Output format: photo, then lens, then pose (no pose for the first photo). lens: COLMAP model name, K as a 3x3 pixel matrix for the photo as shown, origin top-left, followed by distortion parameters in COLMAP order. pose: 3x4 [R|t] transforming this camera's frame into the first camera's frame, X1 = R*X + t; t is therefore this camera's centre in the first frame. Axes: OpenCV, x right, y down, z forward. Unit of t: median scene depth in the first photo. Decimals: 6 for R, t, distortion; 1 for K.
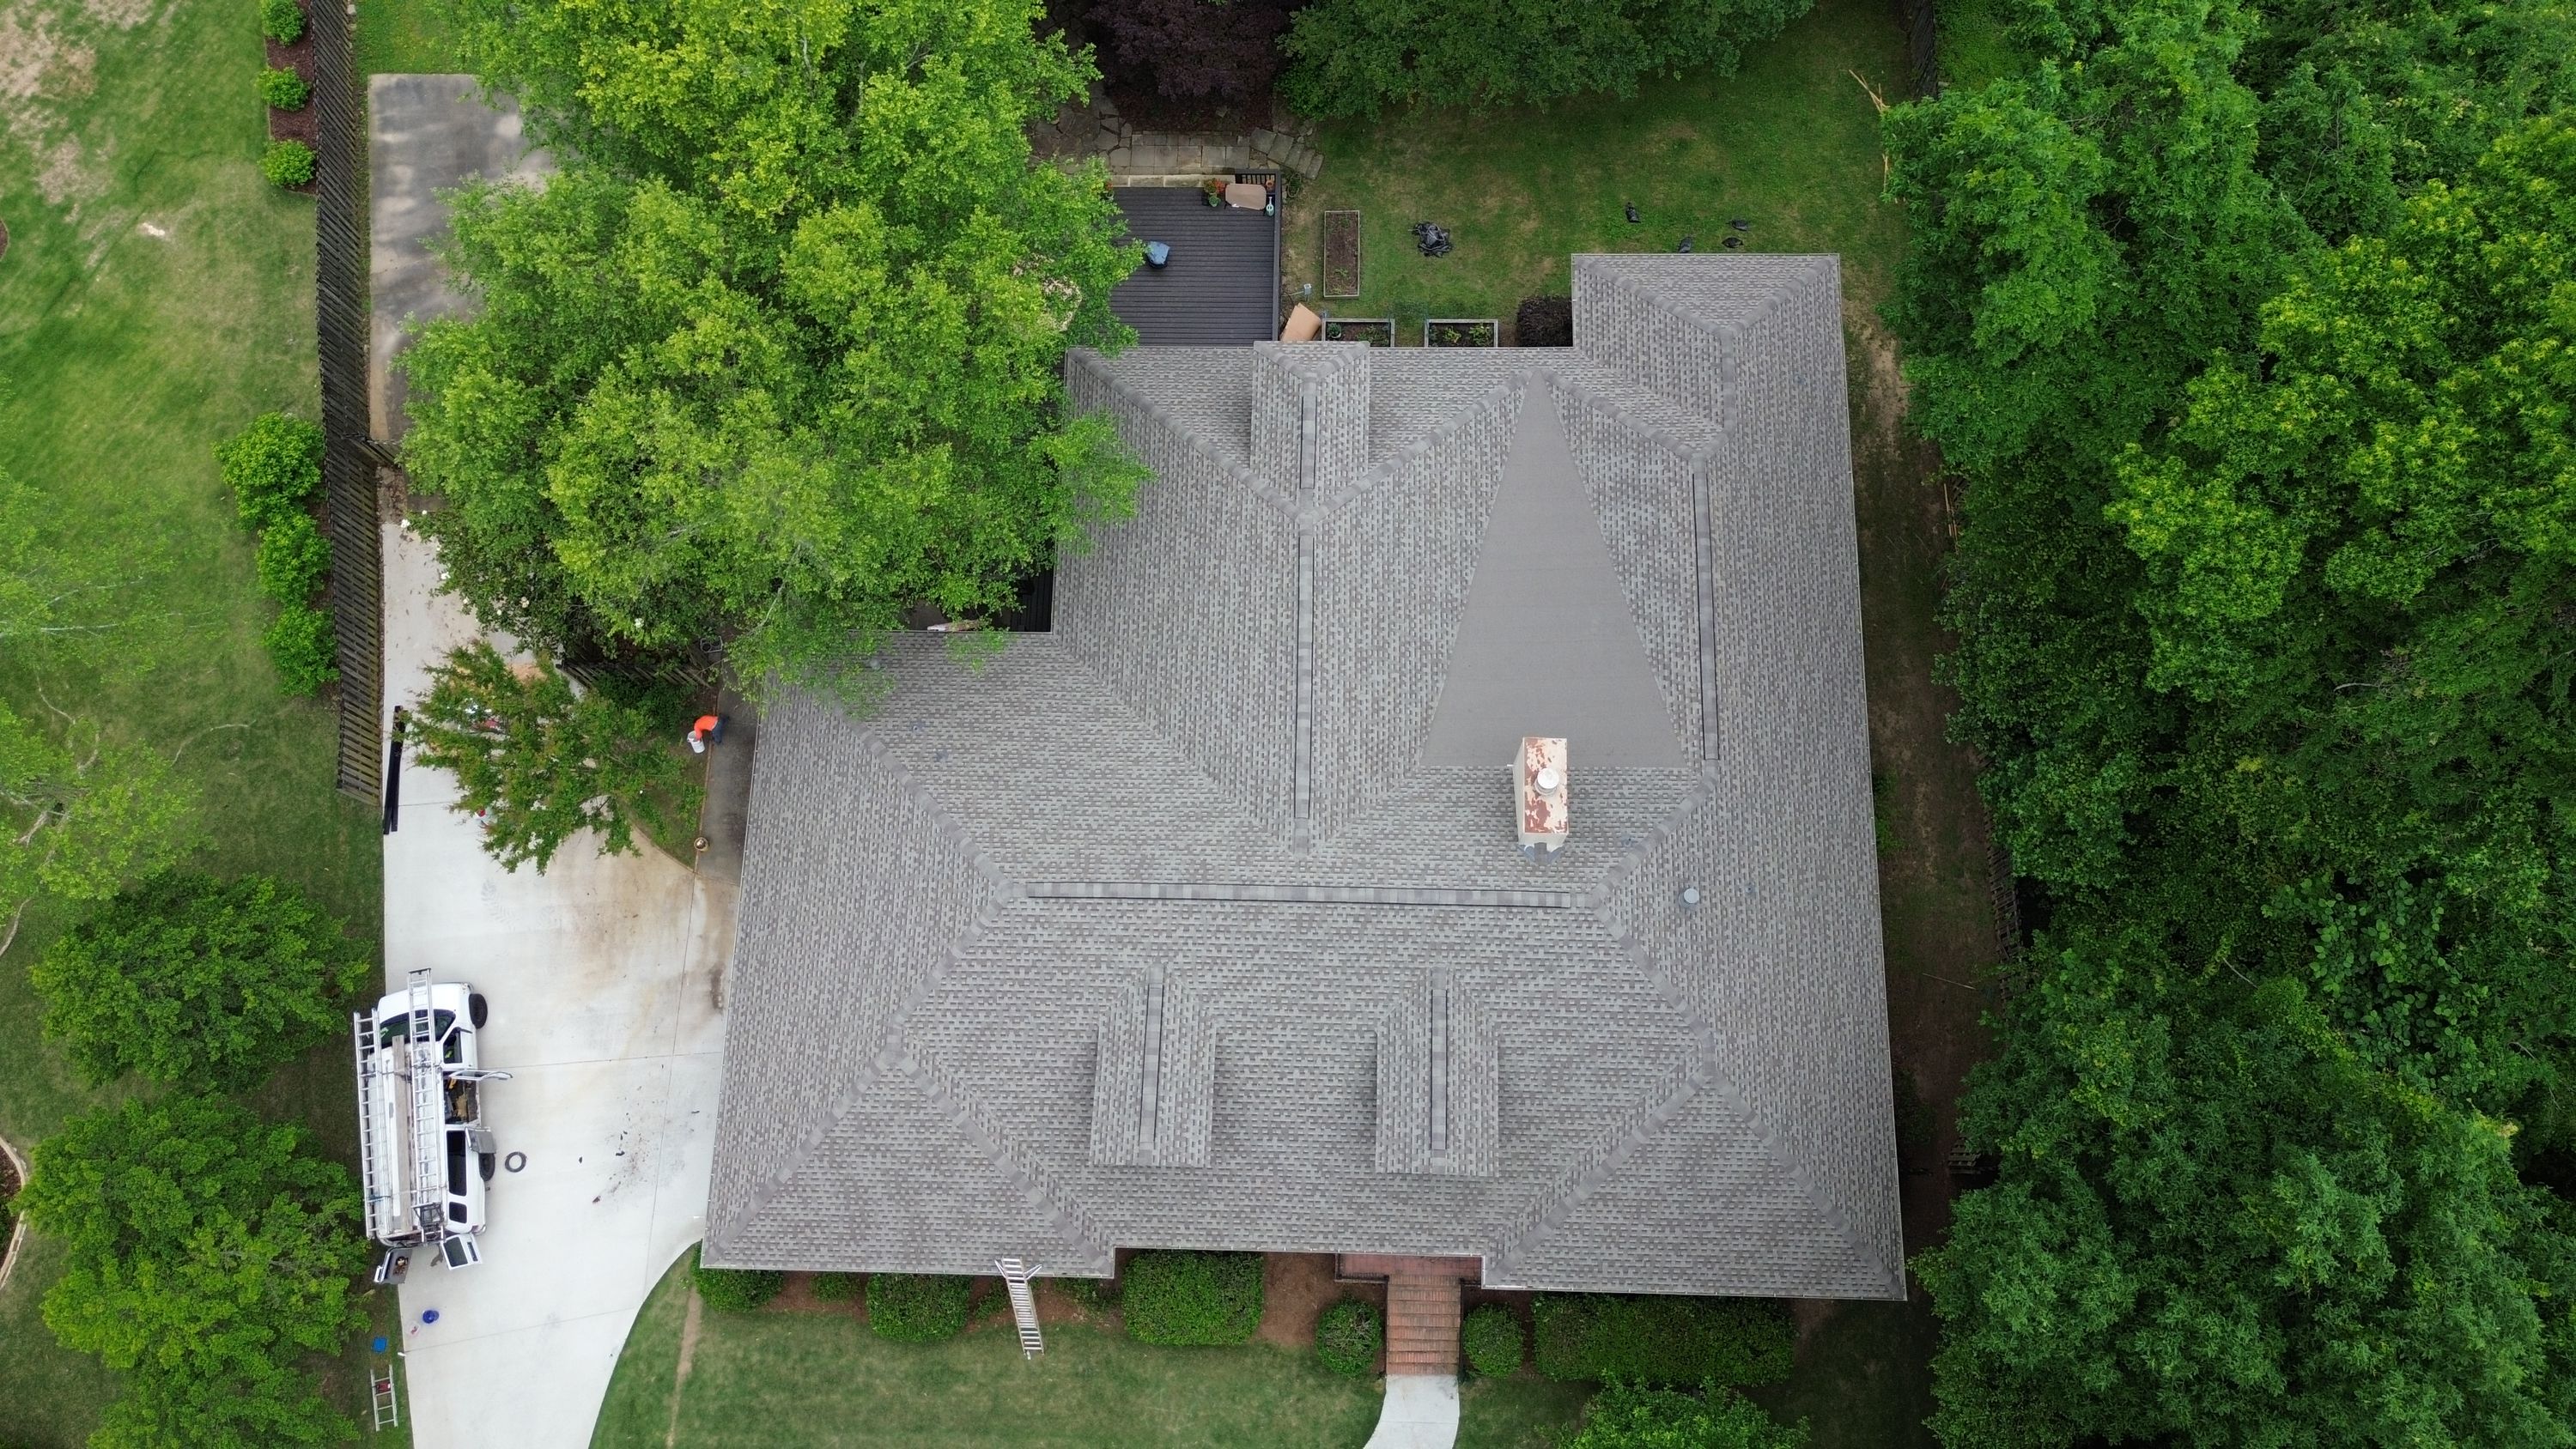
lens RADIAL K [[1876.7, 0, 1269.8], [0, 1876.7, 725.0], [0, 0, 1]] dist [0.073705, -0.079203]
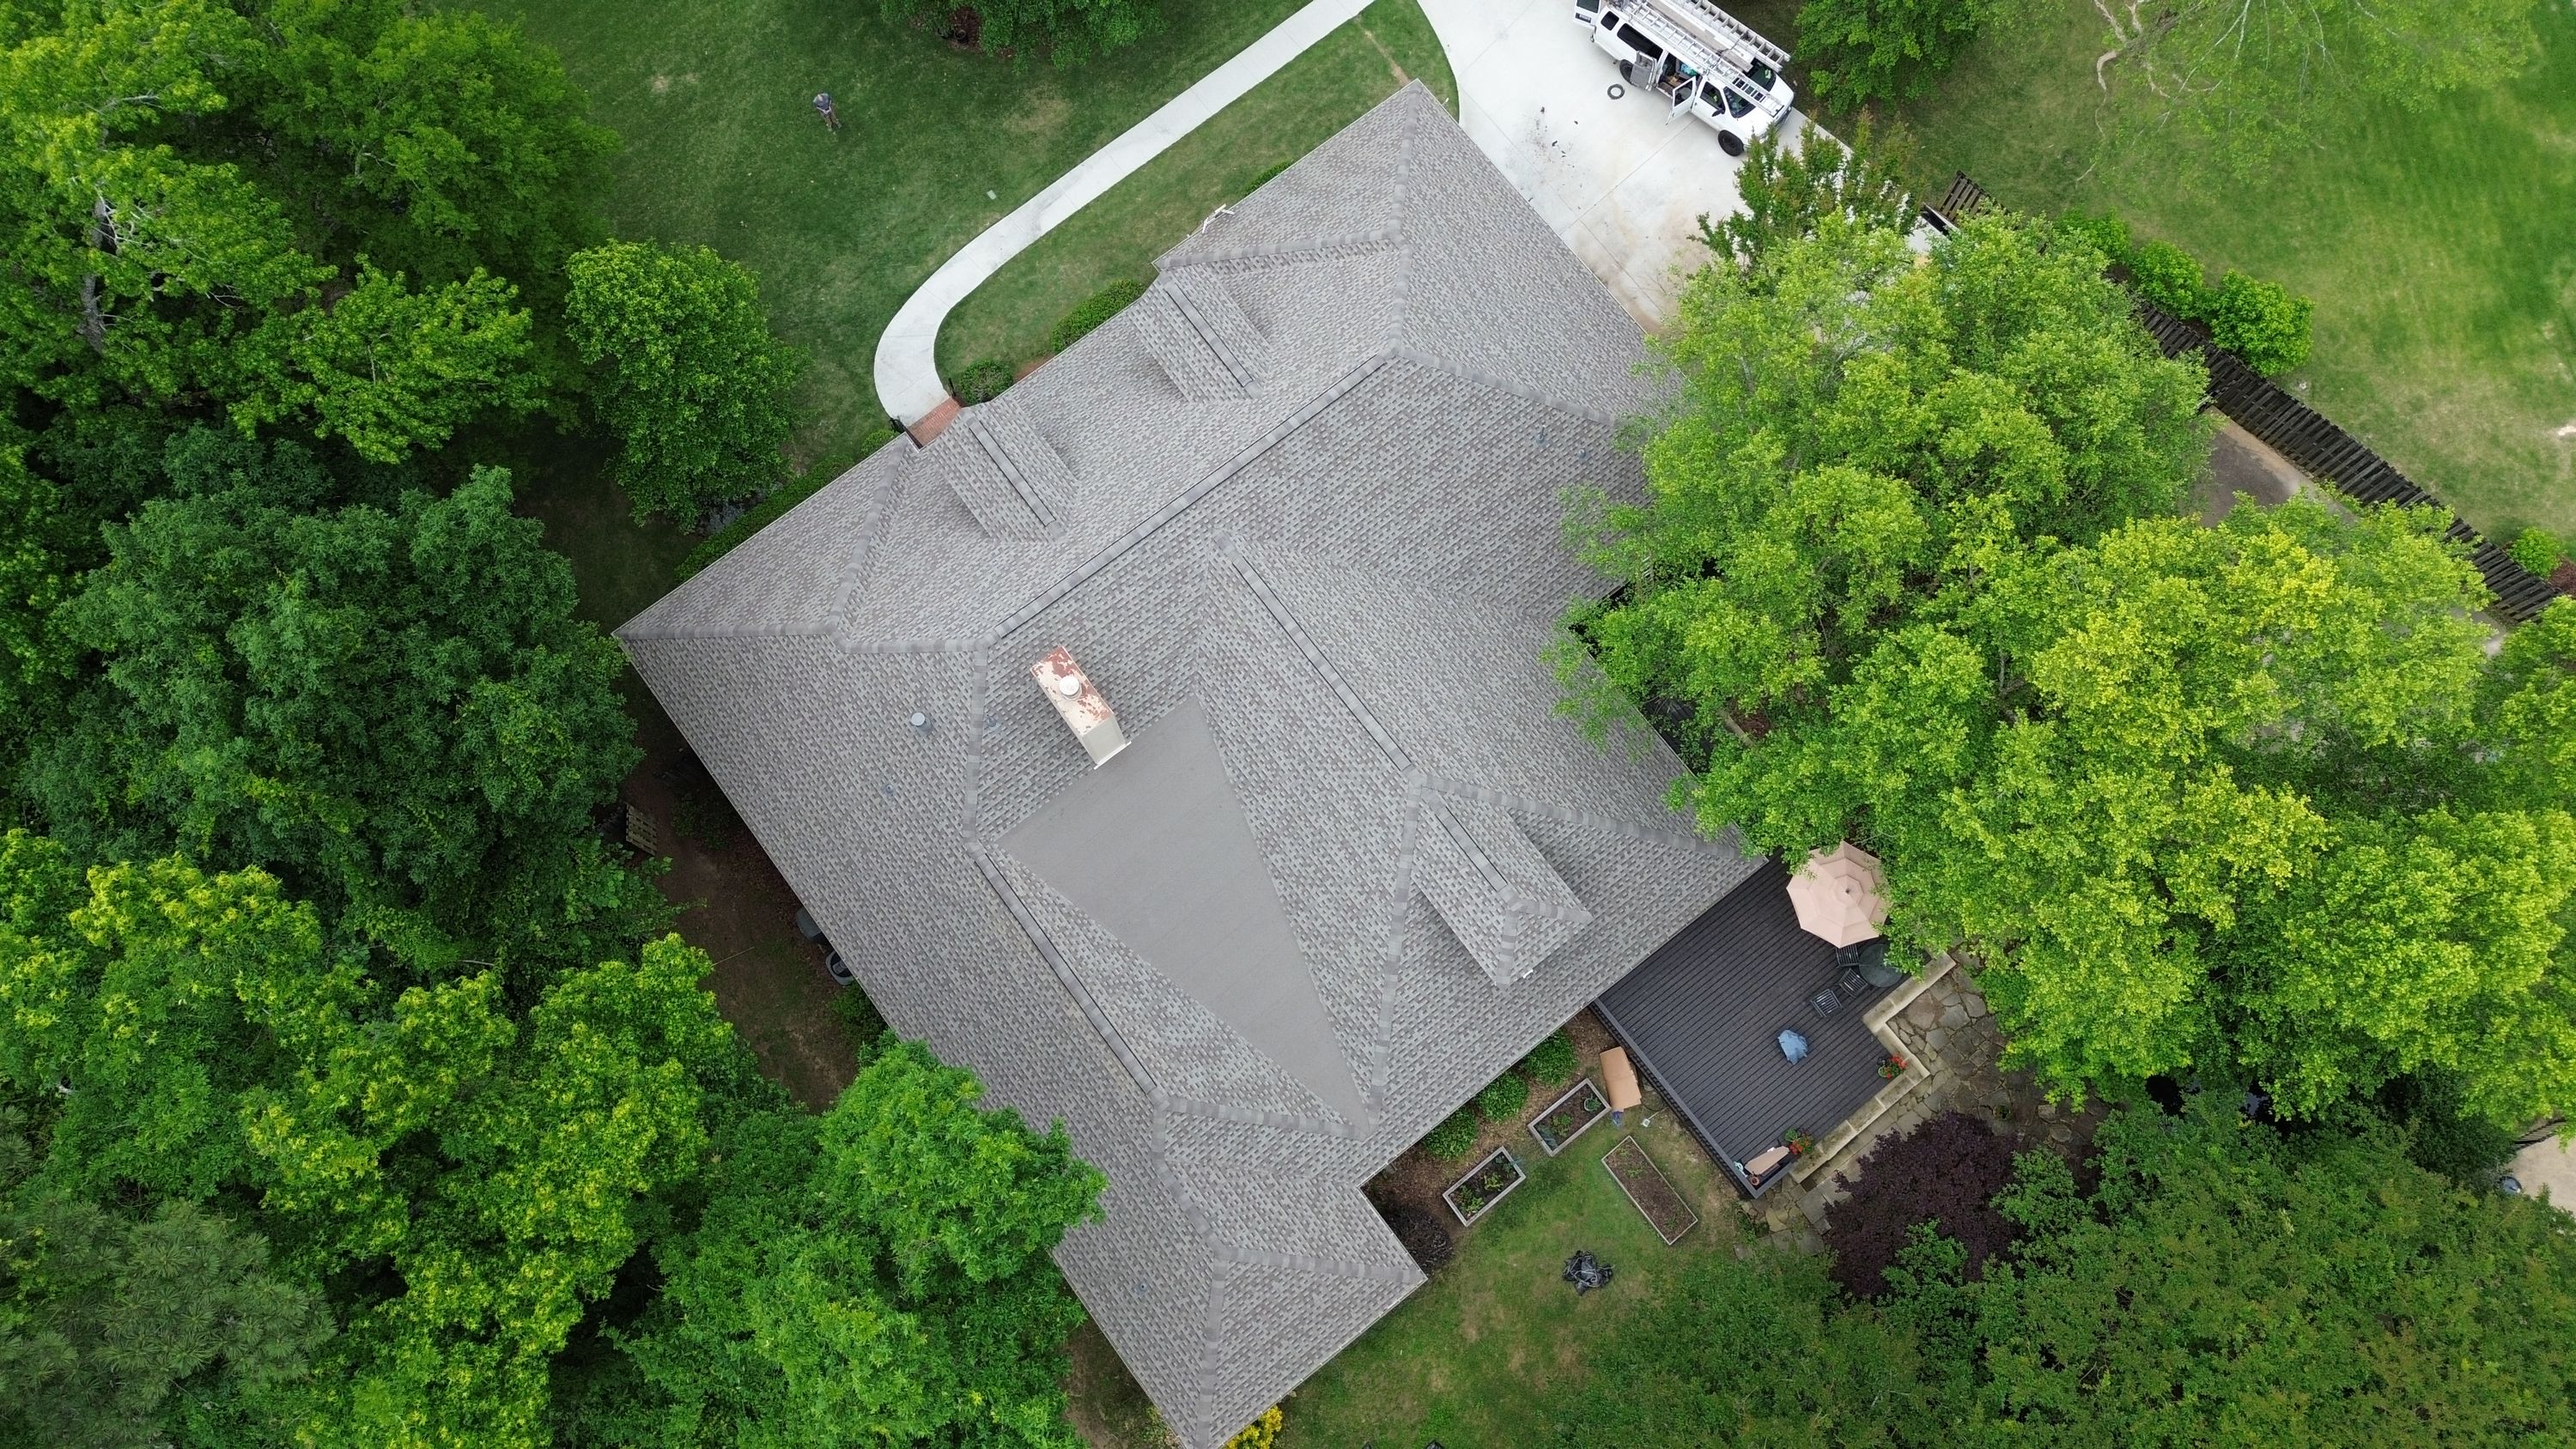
lens RADIAL K [[1850.4, 0, 1301.2], [0, 1850.4, 717.6], [0, 0, 1]] dist [0.078809, -0.080709]
pose [[-0.777411, 0.616818, -0.123161, 0.164014], [-0.593623, -0.654756, 0.467874, -0.496999], [0.207953, 0.436841, 0.875172, 0.083107]]
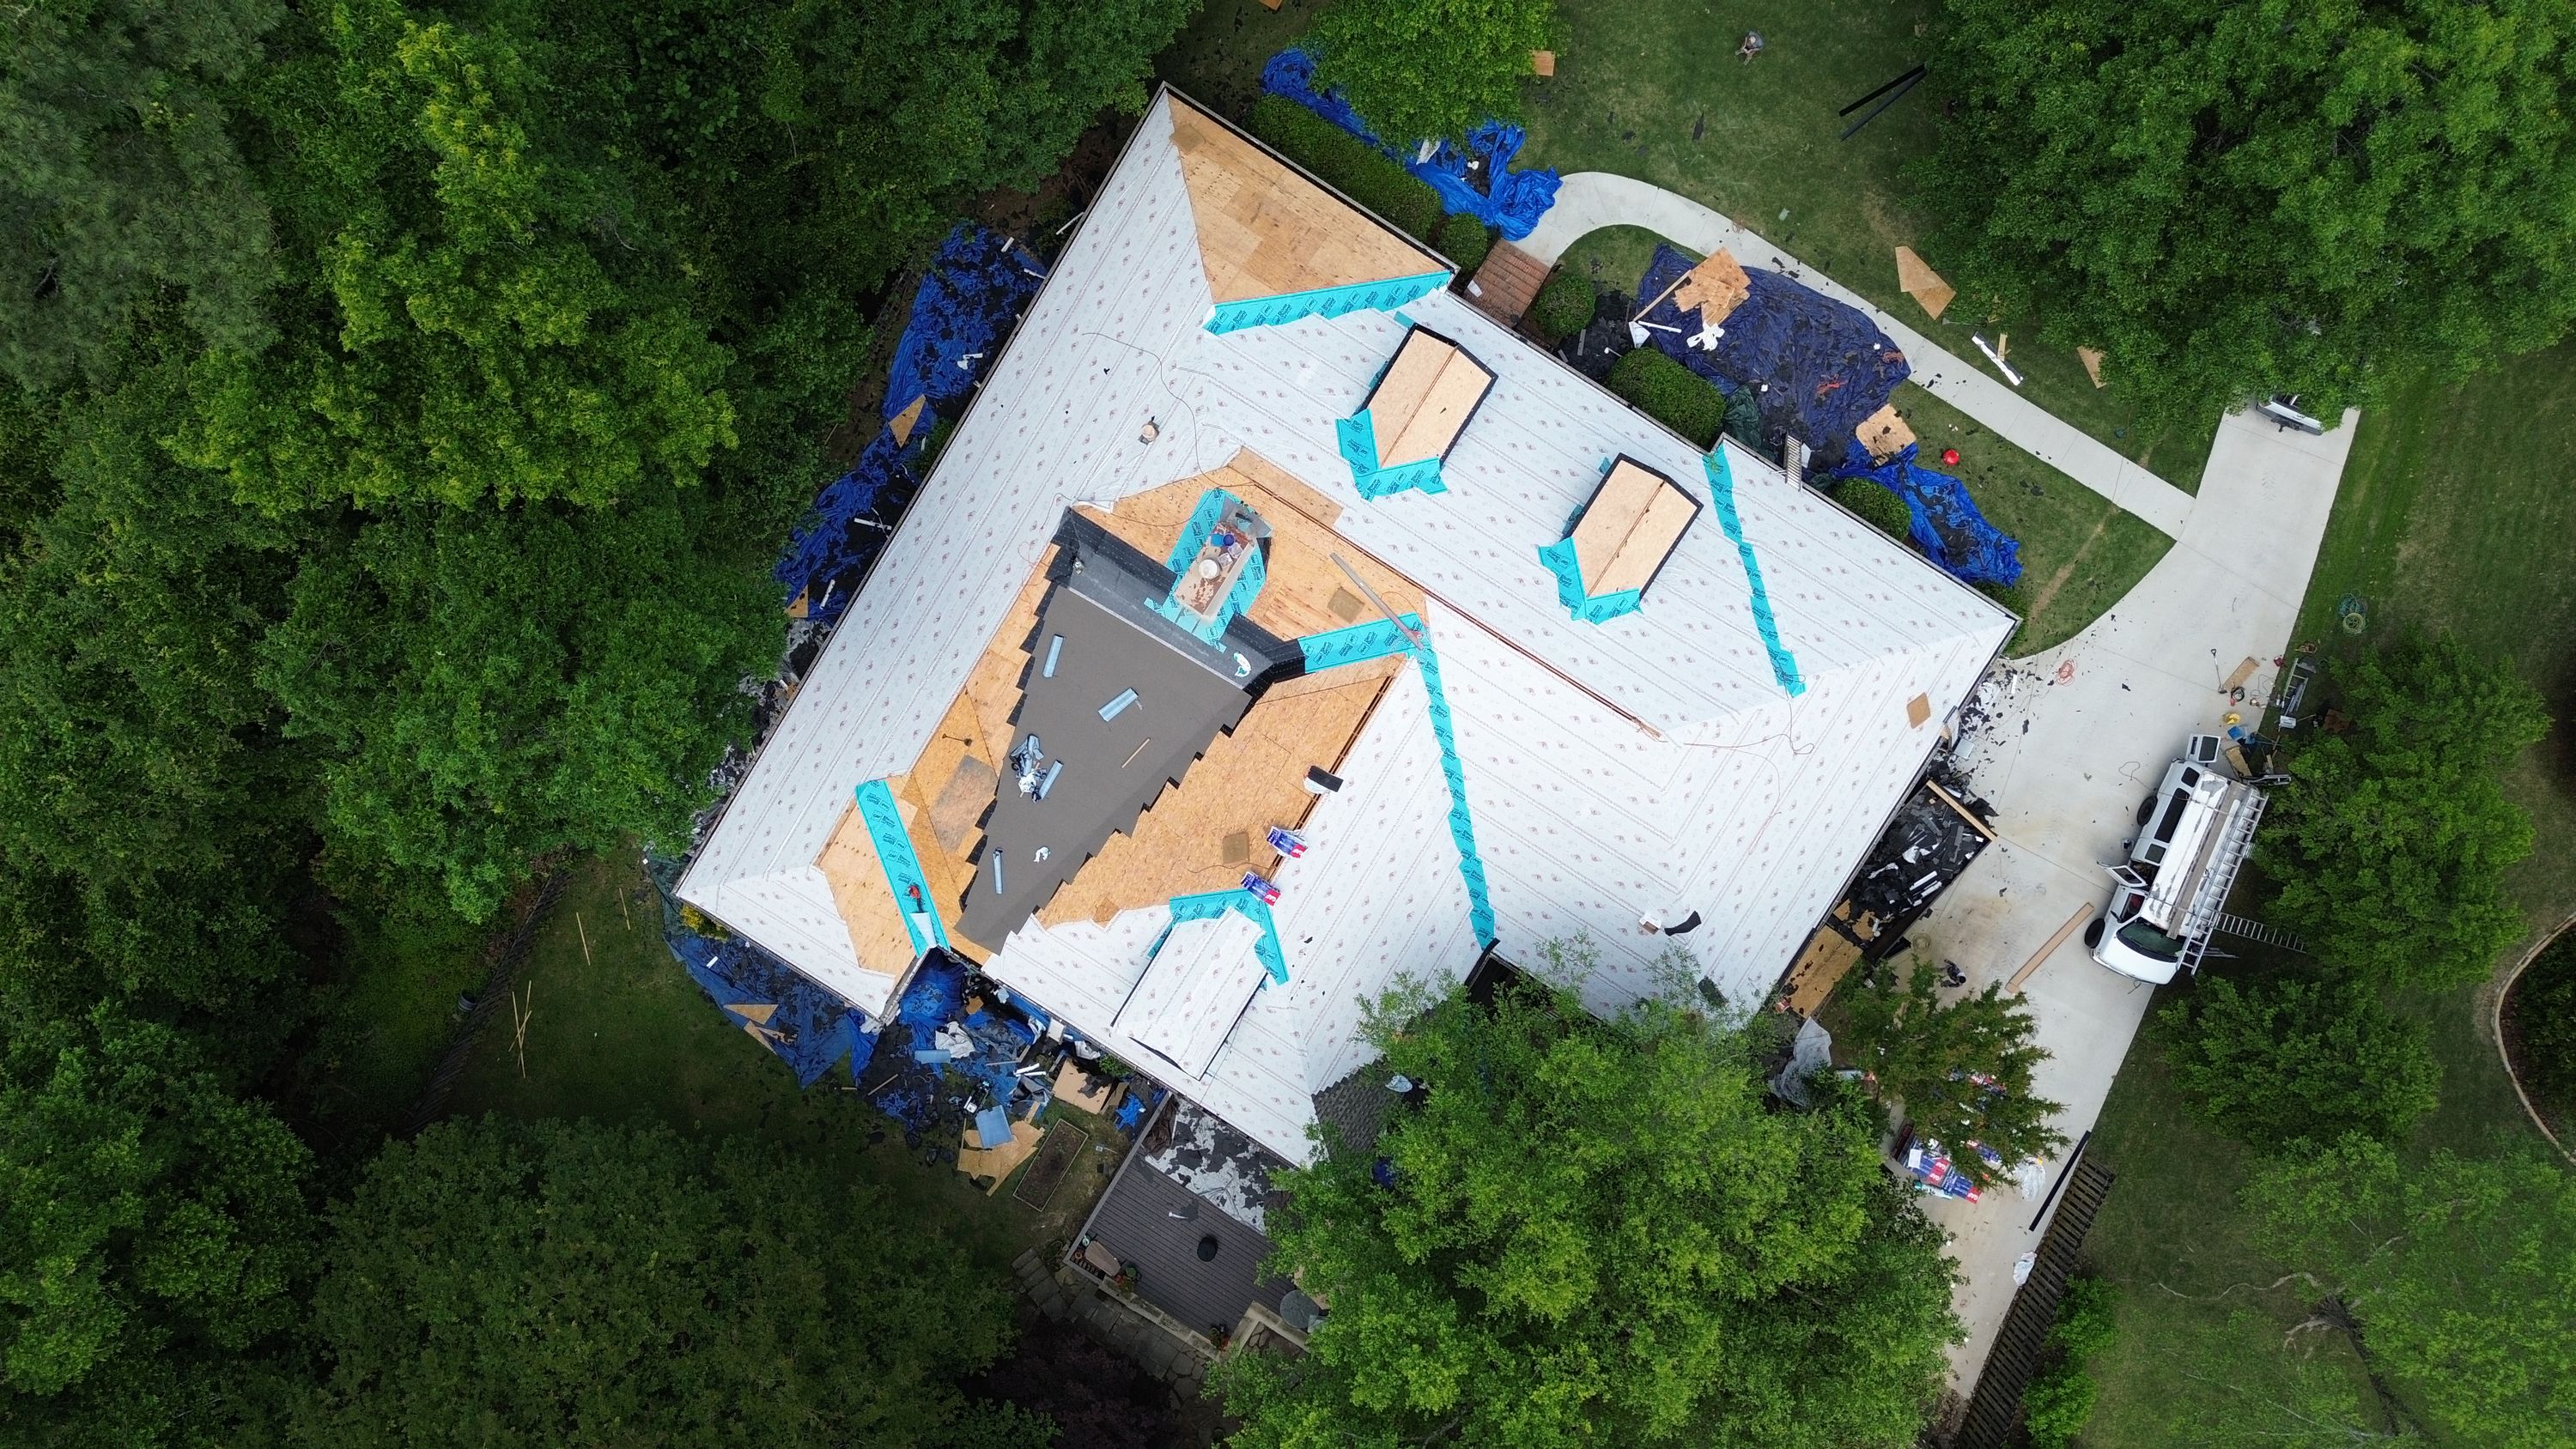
lens RADIAL K [[1814.0, 0, 1296.2], [0, 1814.0, 729.8], [0, 0, 1]] dist [0.156313, -0.321655]
pose [[-0.857671, -0.513011, 0.034916, 0.013522], [0.509597, -0.838972, 0.190883, -0.209491], [-0.068632, 0.181508, 0.980992, -0.067595]]
